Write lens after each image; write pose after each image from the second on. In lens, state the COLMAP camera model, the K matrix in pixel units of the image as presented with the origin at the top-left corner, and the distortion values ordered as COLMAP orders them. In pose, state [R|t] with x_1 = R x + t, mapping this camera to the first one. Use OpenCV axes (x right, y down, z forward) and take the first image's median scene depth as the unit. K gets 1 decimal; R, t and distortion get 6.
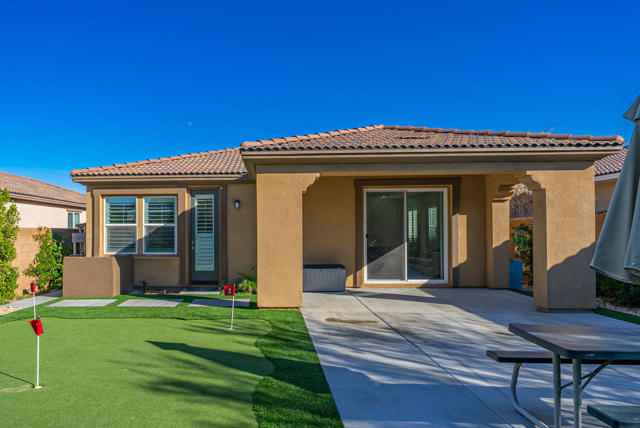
lens RADIAL K [[436.0, 0, 253.4], [0, 436.0, 229.2], [0, 0, 1]] dist [0.001249, 0.001391]
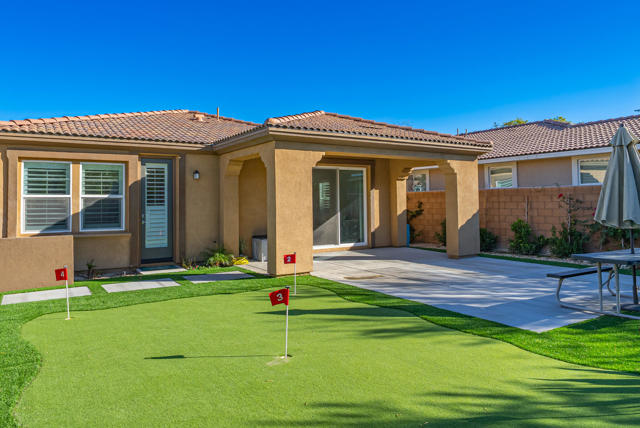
lens RADIAL K [[441.4, 0, 347.0], [0, 441.4, 192.9], [0, 0, 1]] dist [-0.000849, -0.000211]
pose [[0.808127, 0.010168, 0.588921, -0.337209], [0.001462, 0.999813, -0.019269, 0.000560], [-0.589007, 0.016433, 0.807961, 0.023556]]
